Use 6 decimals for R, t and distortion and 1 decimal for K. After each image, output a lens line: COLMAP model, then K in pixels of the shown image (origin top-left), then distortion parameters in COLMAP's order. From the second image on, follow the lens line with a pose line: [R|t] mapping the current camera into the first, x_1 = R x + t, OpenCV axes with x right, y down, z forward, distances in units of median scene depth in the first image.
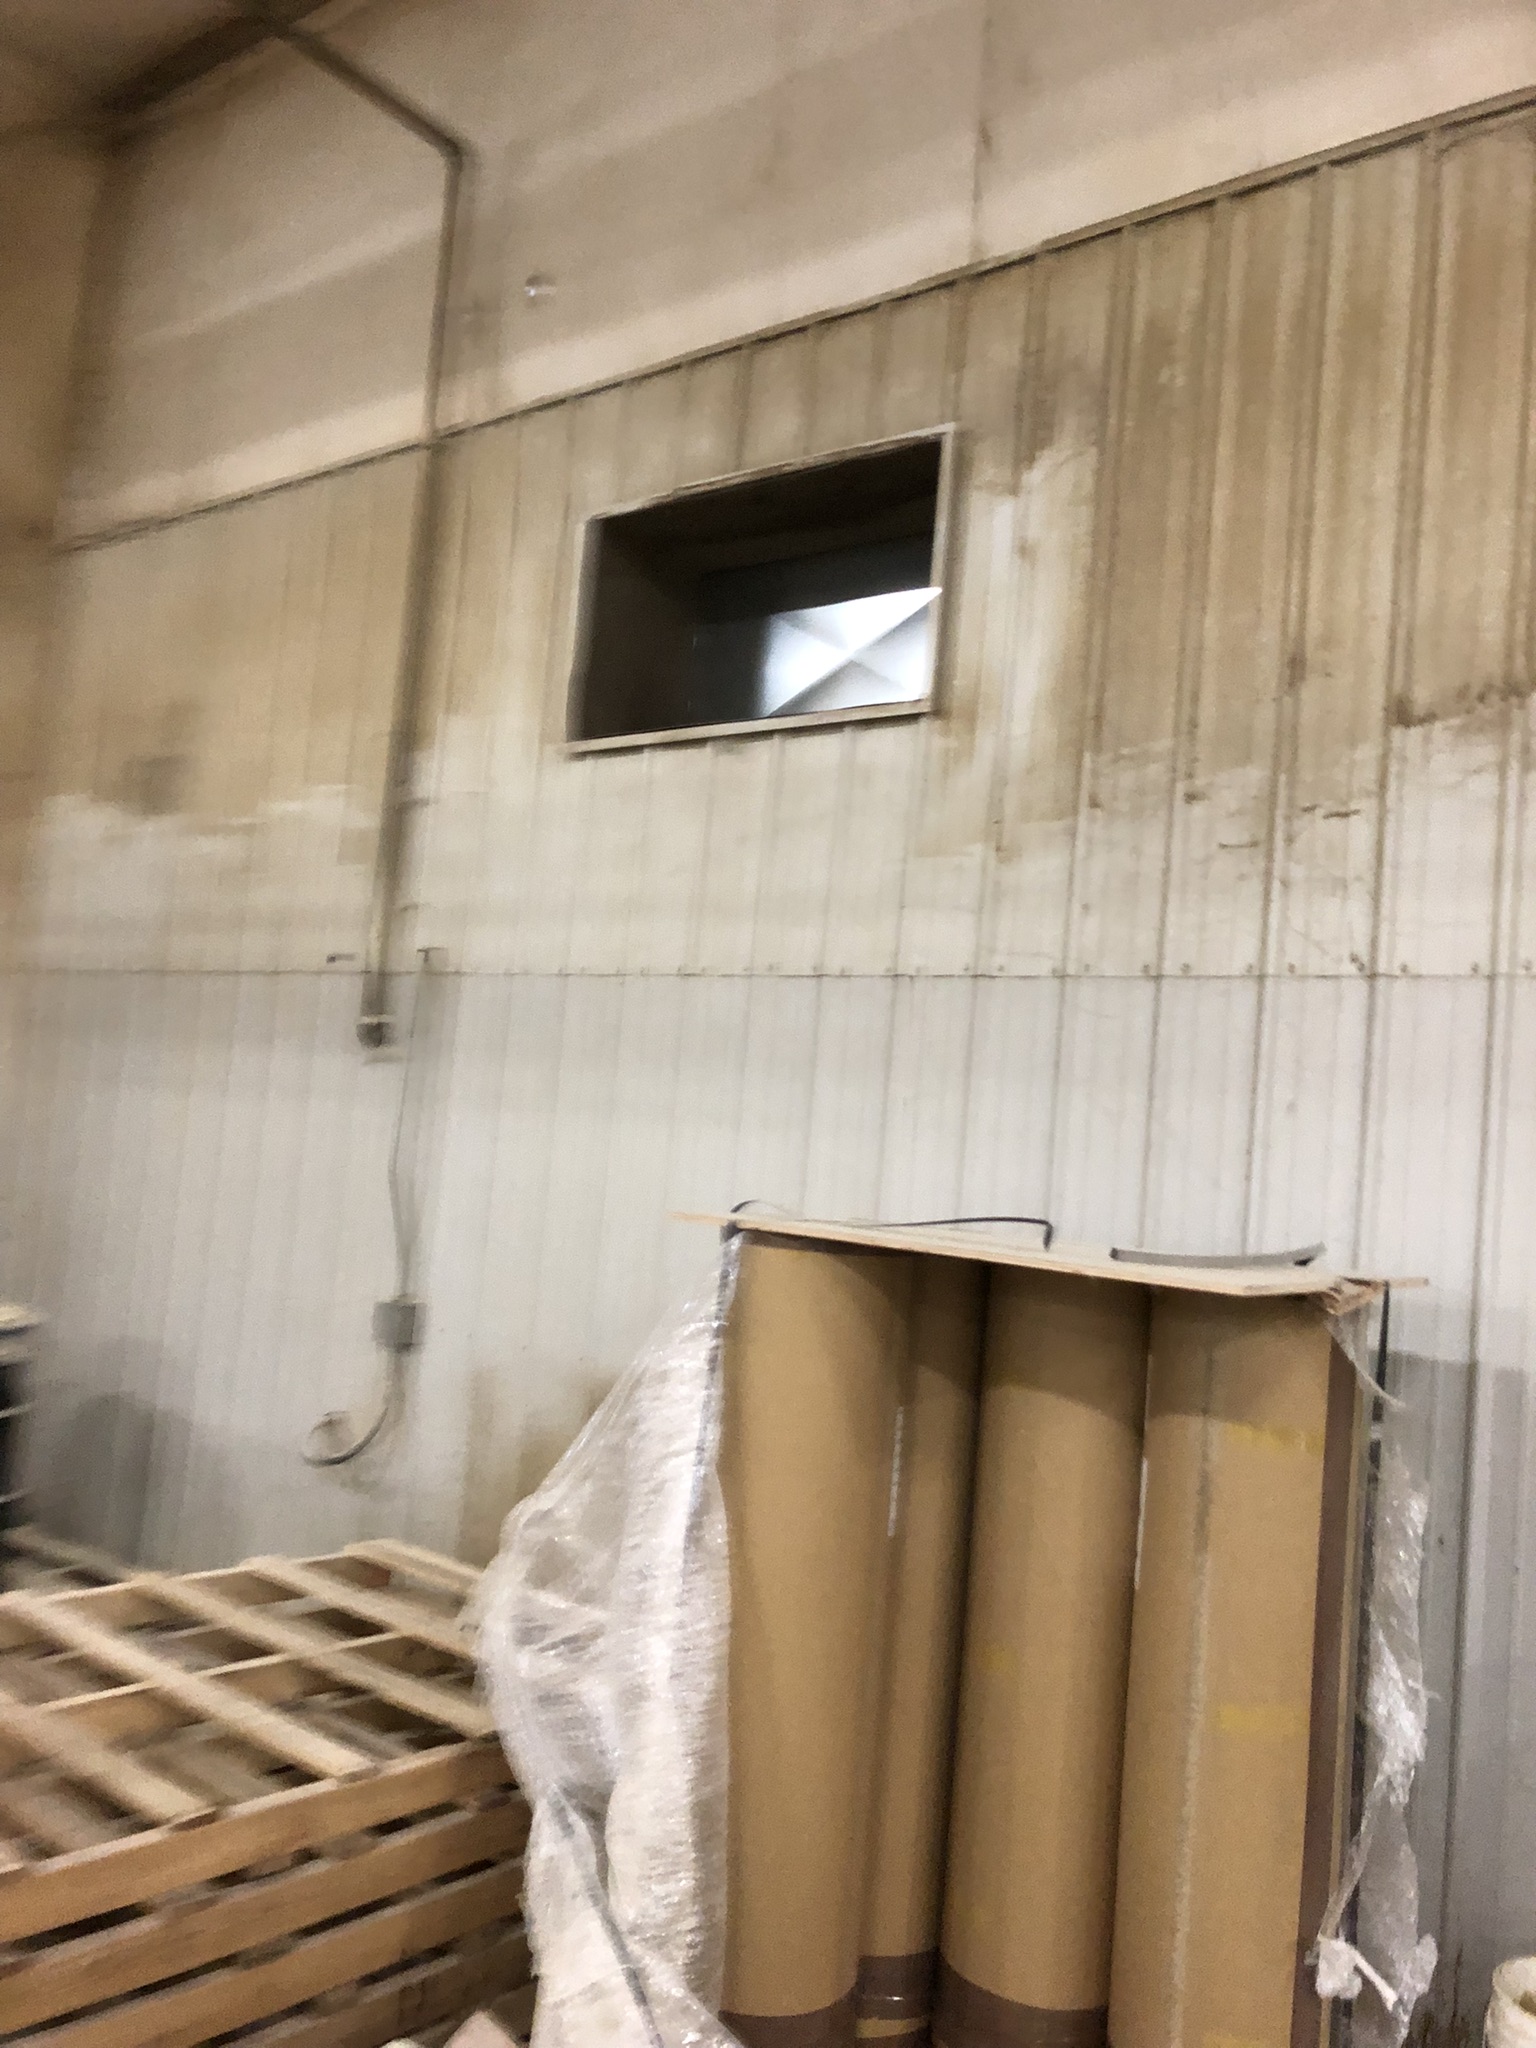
lens RADIAL K [[1685.1, 0, 754.1], [0, 1685.1, 1003.0], [0, 0, 1]] dist [0.016674, -0.027472]
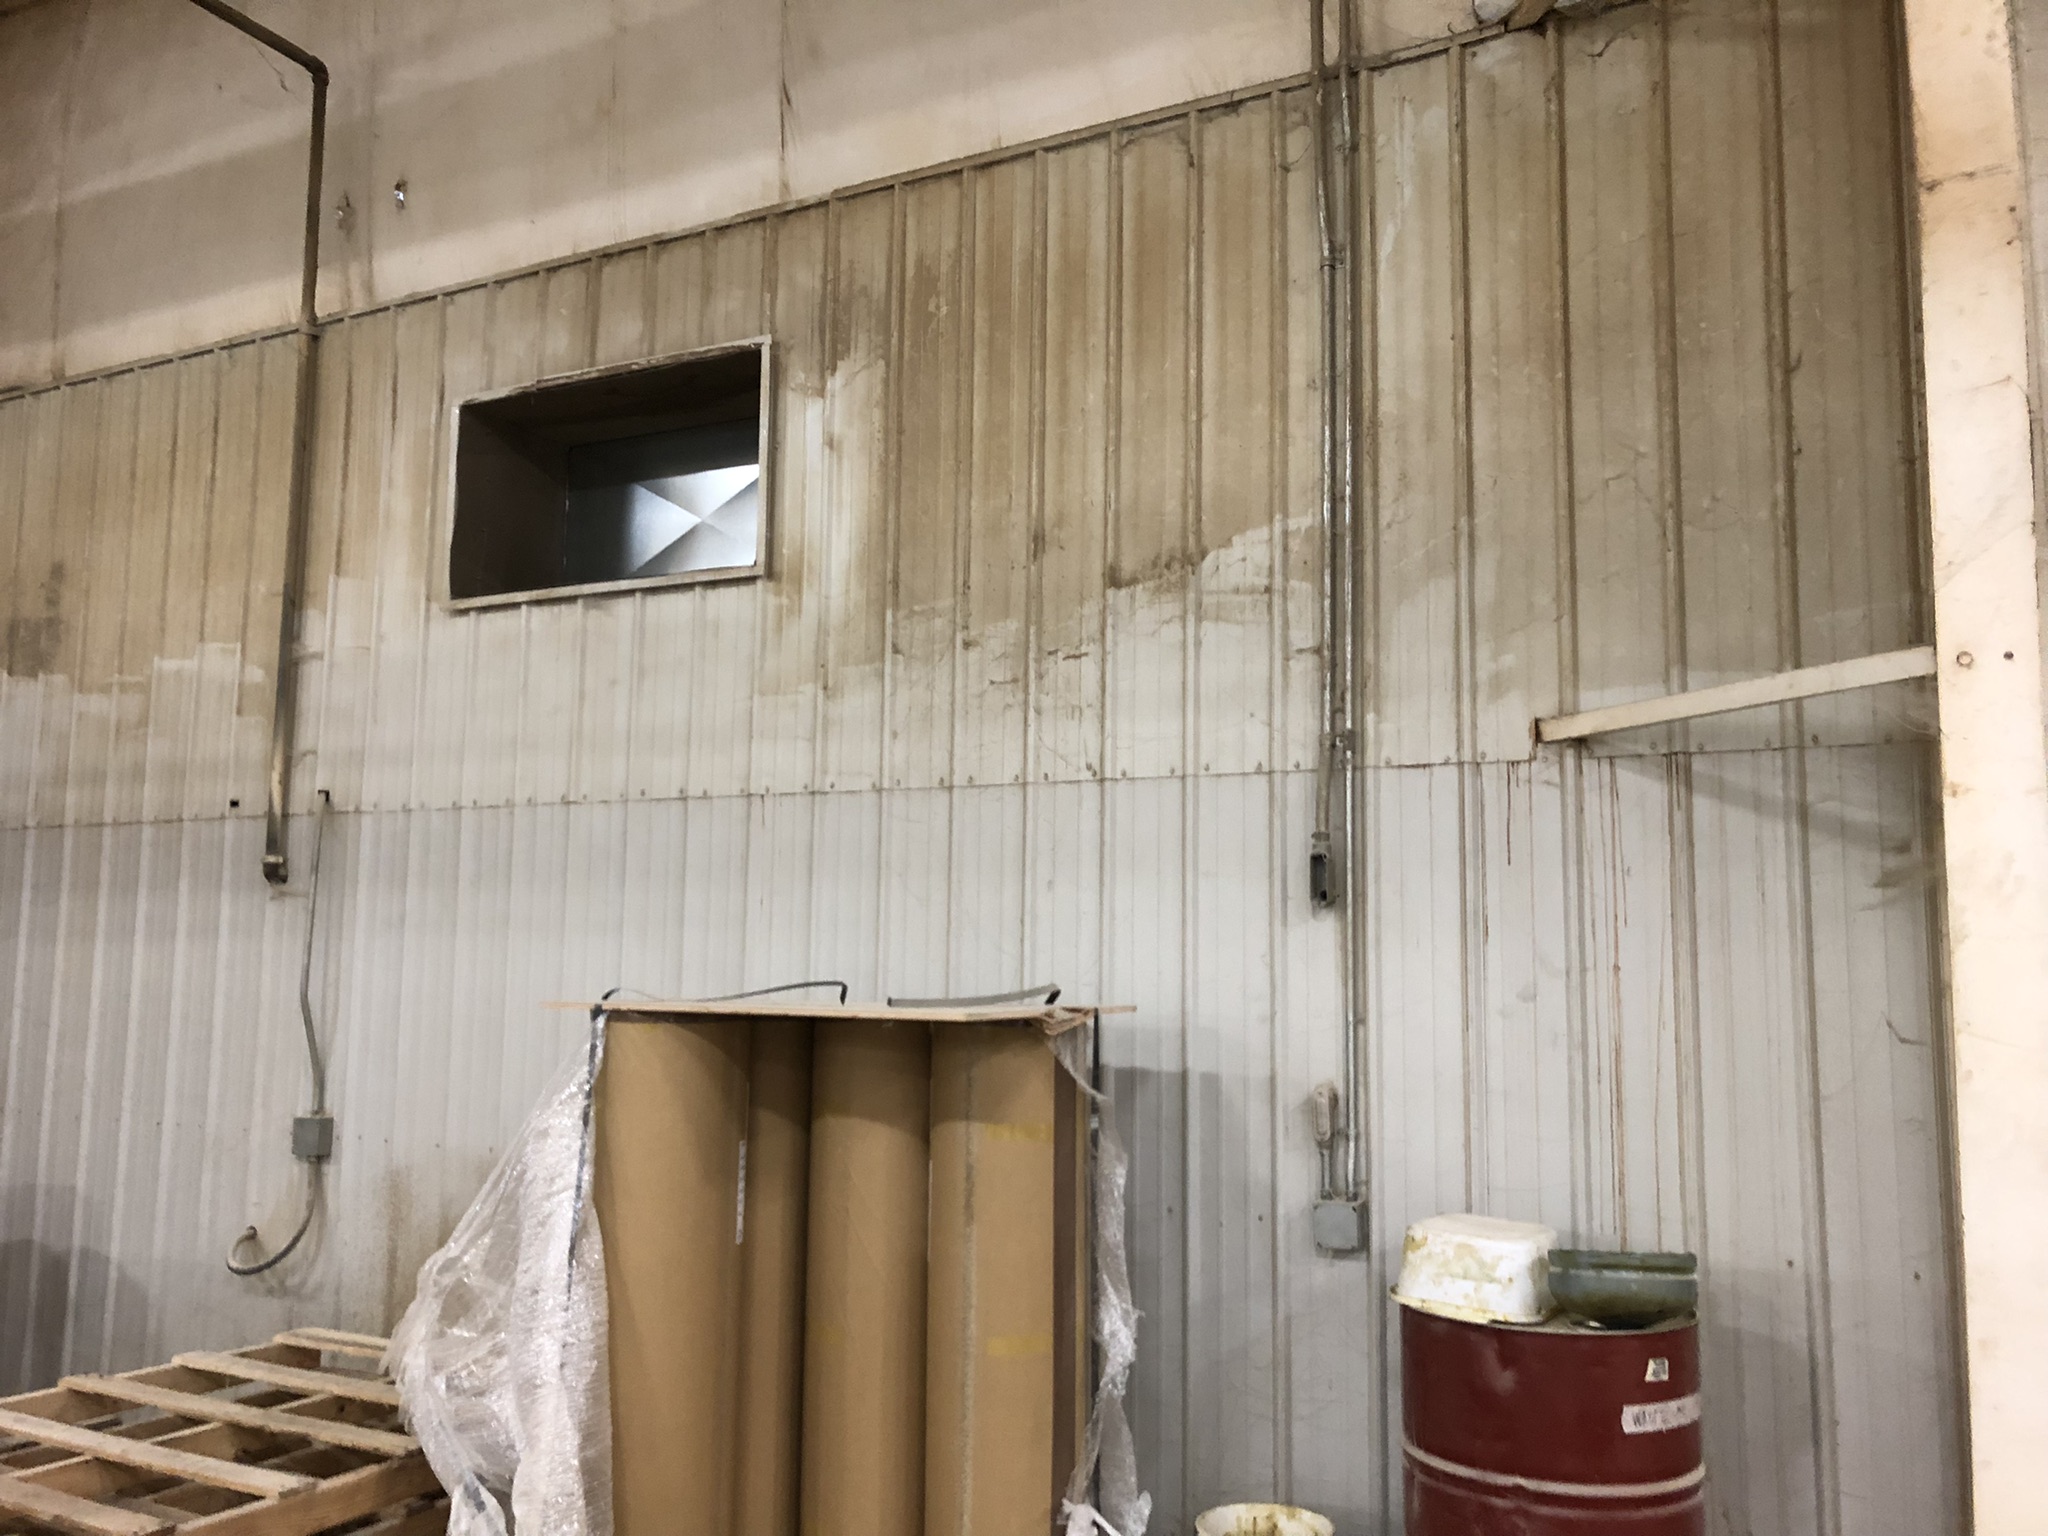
lens RADIAL K [[1685.1, 0, 1011.5], [0, 1685.1, 770.5], [0, 0, 1]] dist [0.016674, -0.027472]
pose [[0.979188, -0.047591, 0.197298, 0.041697], [0.052353, 0.998448, -0.018989, -0.002522], [-0.196088, 0.028923, 0.980160, -0.241354]]
